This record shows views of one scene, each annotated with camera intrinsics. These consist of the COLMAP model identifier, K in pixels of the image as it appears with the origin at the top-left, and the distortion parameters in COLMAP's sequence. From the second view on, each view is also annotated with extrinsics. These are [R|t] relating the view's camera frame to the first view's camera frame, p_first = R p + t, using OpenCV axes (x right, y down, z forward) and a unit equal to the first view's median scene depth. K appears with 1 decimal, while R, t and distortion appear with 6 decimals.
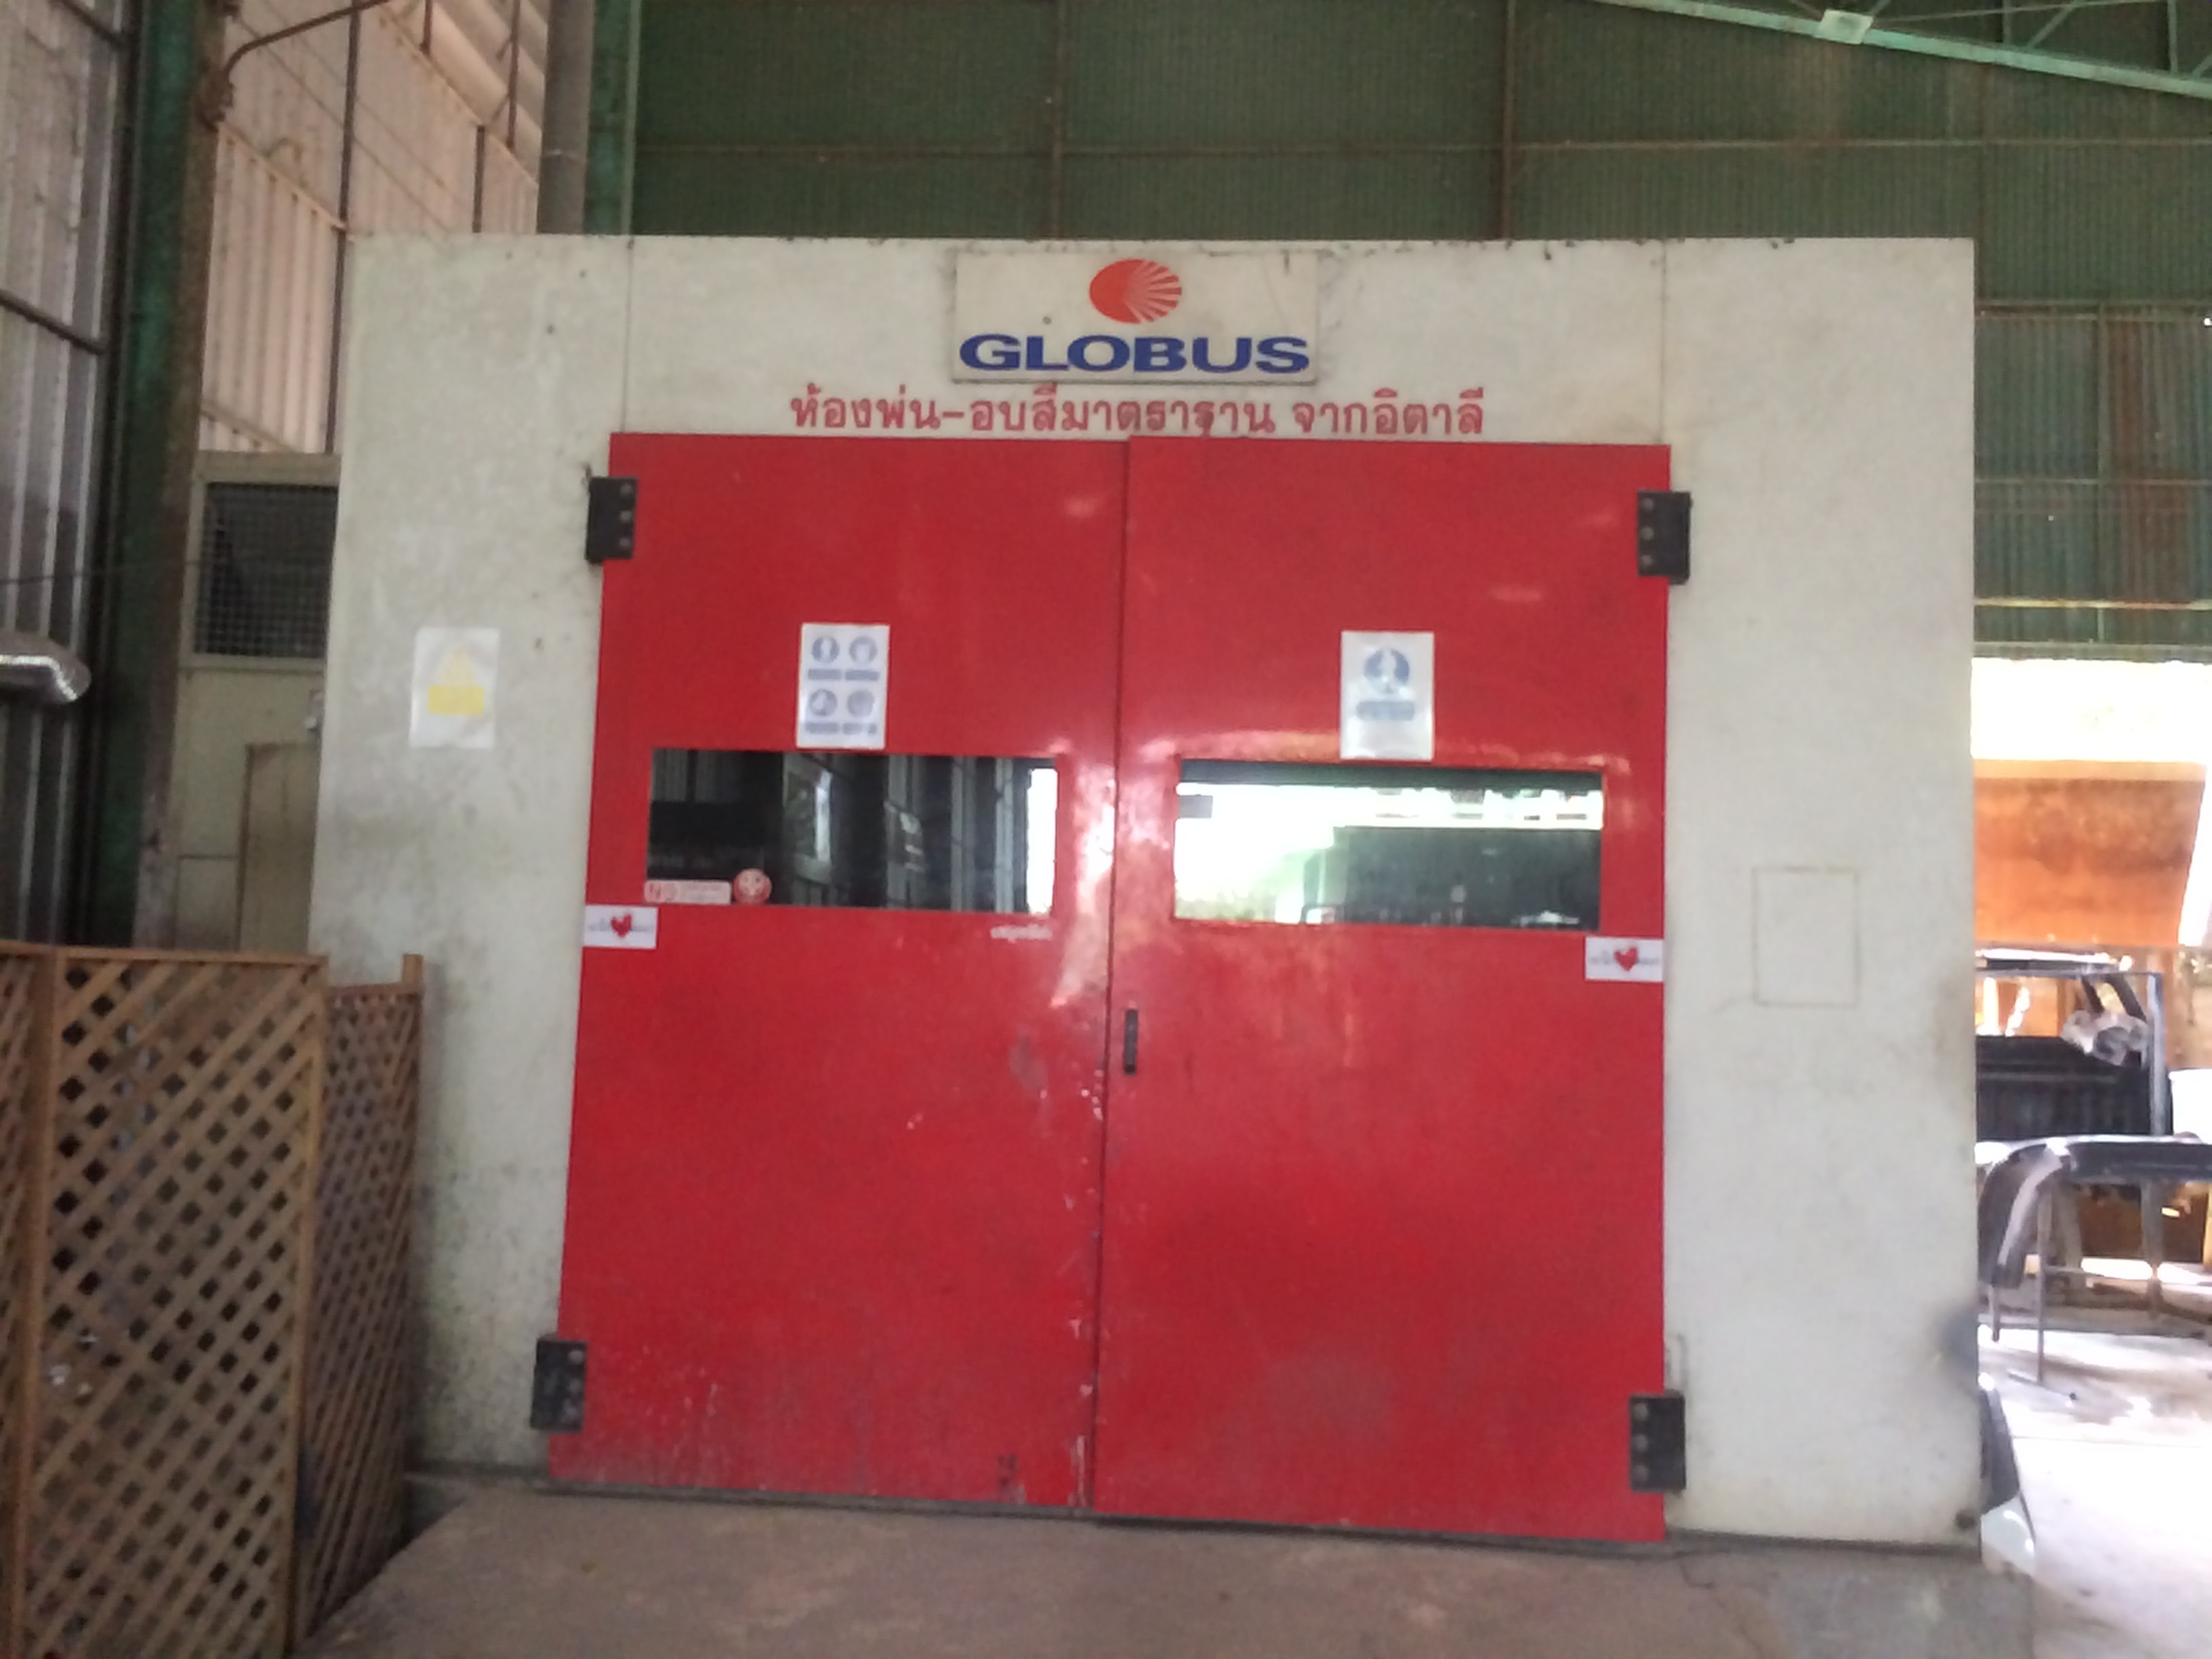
lens RADIAL K [[1873.8, 0, 1106.0], [0, 1873.8, 829.5], [0, 0, 1]] dist [0.077614, -0.090095]
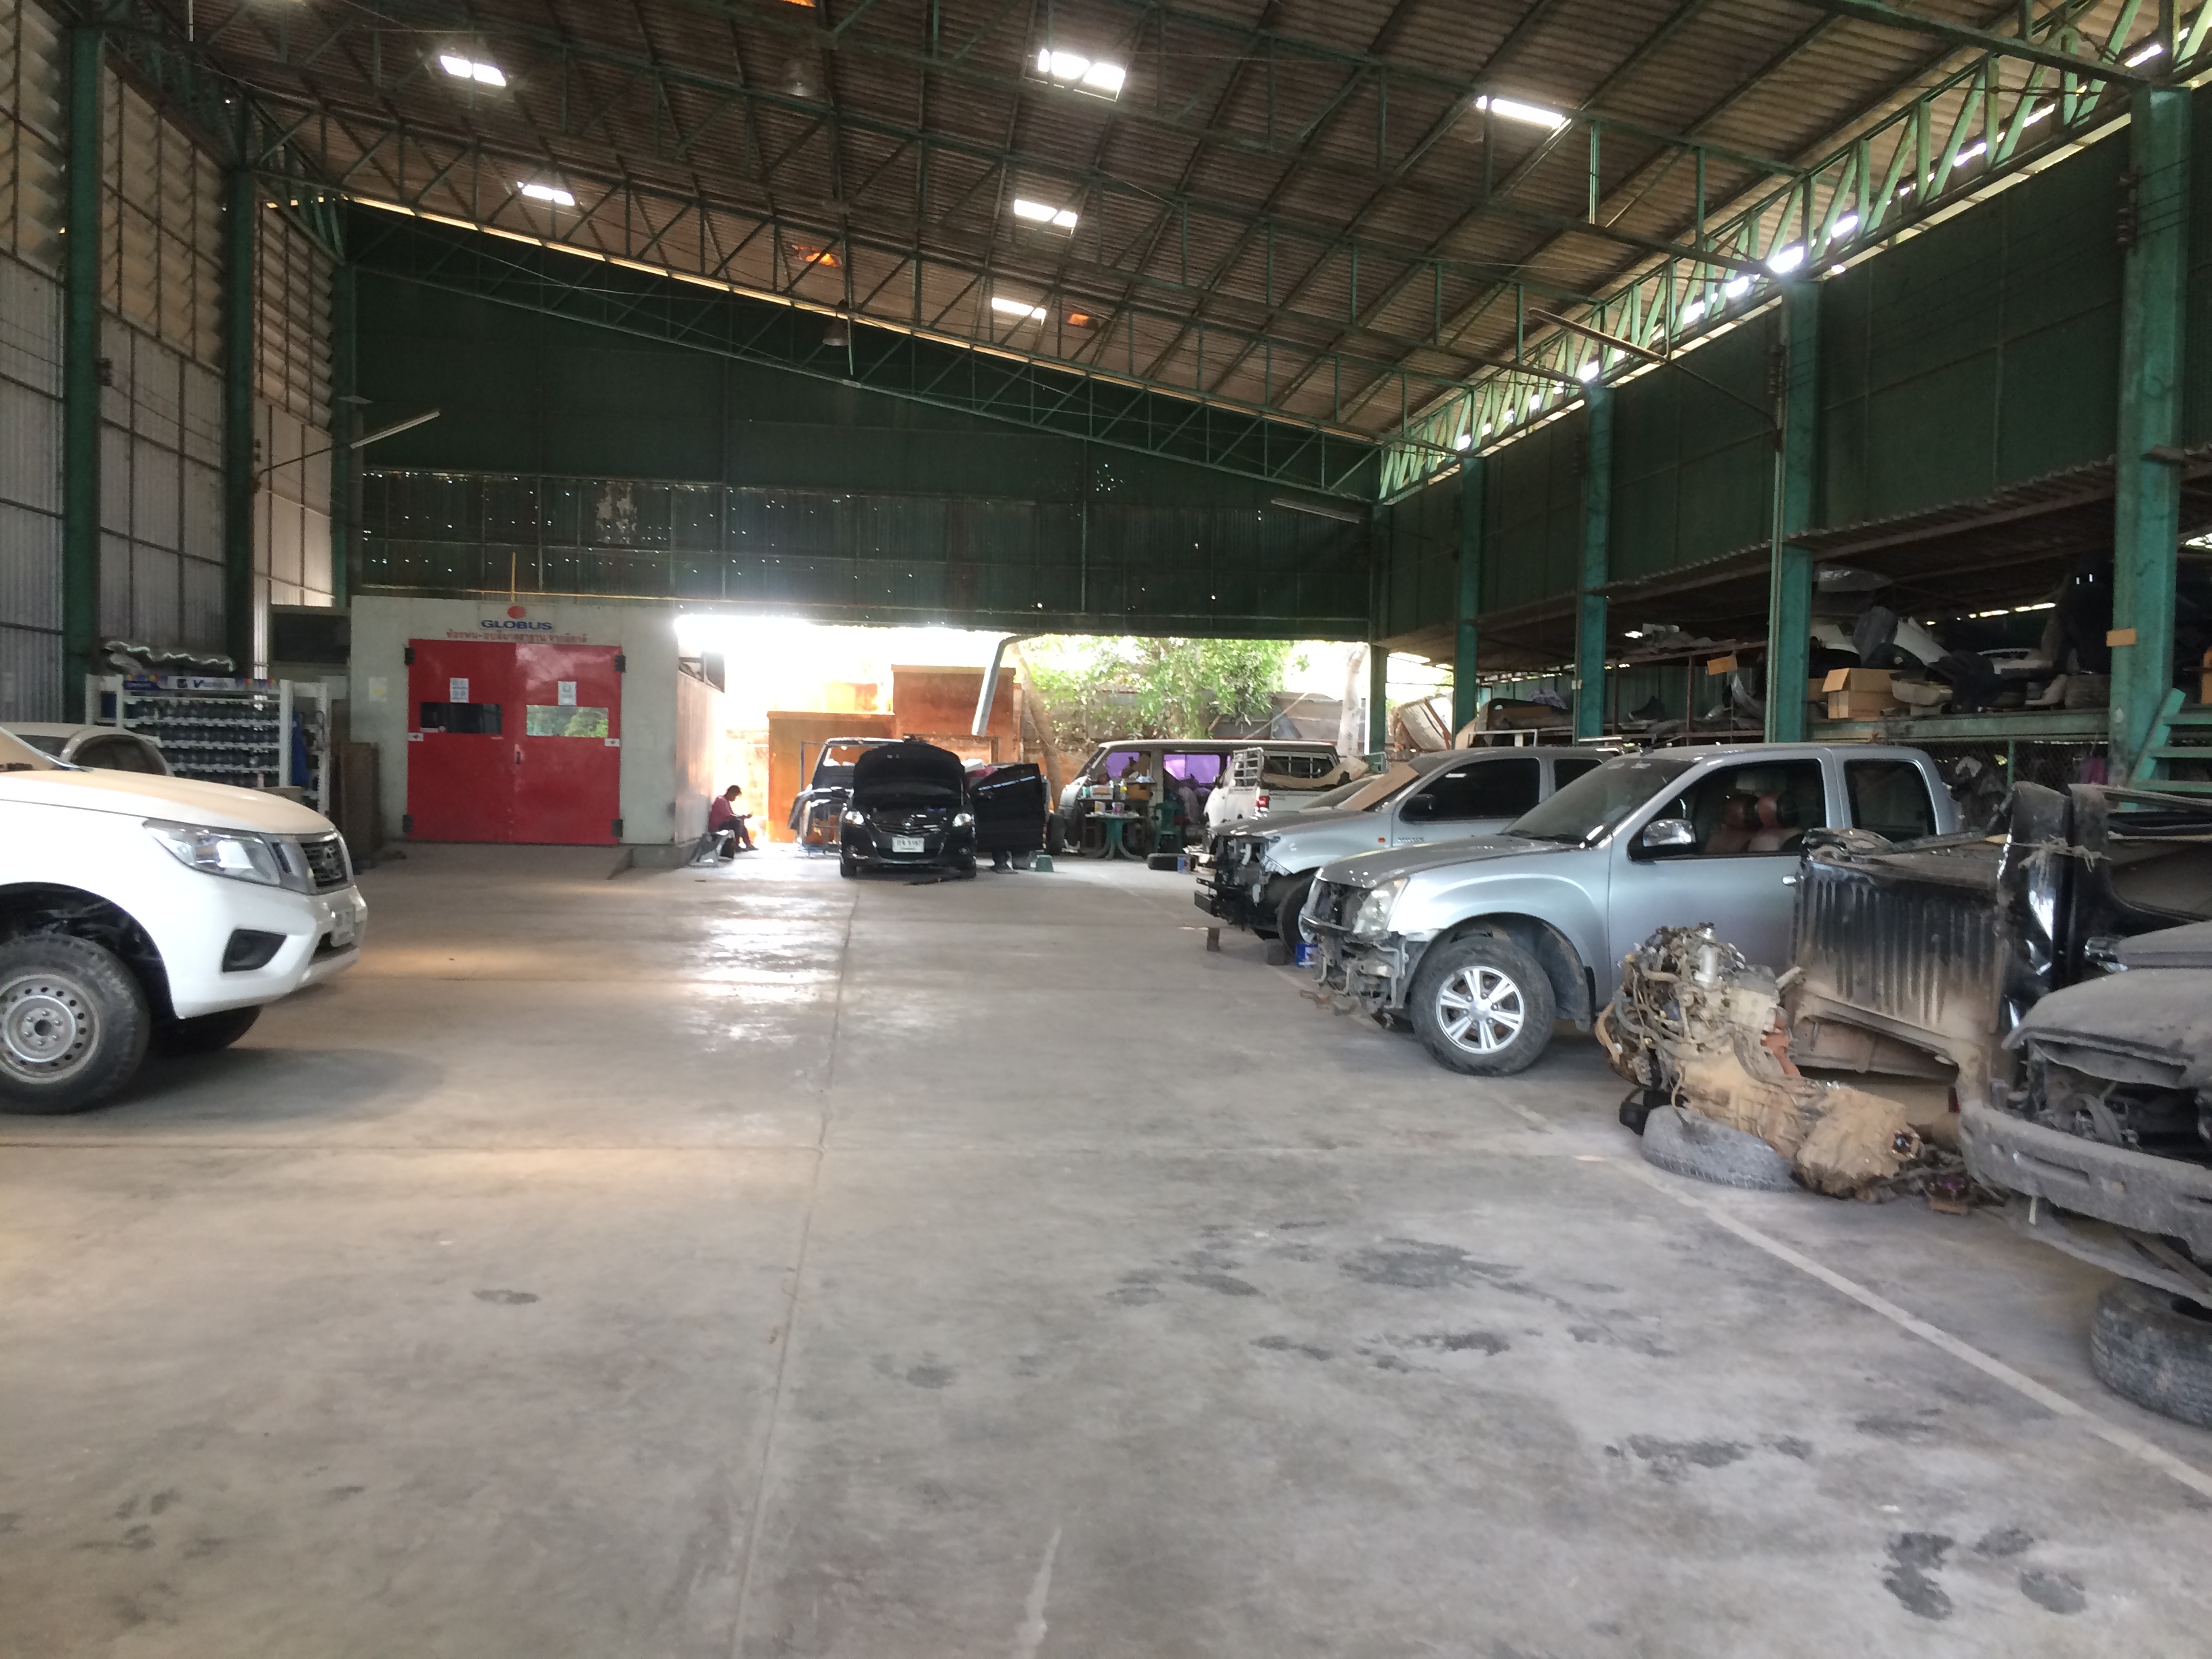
lens RADIAL K [[1896.5, 0, 1106.0], [0, 1896.5, 829.5], [0, 0, 1]] dist [0.080094, -0.122550]
pose [[0.982091, -0.014665, 0.187834, 0.597346], [-0.006980, 0.993450, 0.114058, -0.299596], [-0.188277, -0.113326, 0.975556, -4.386329]]
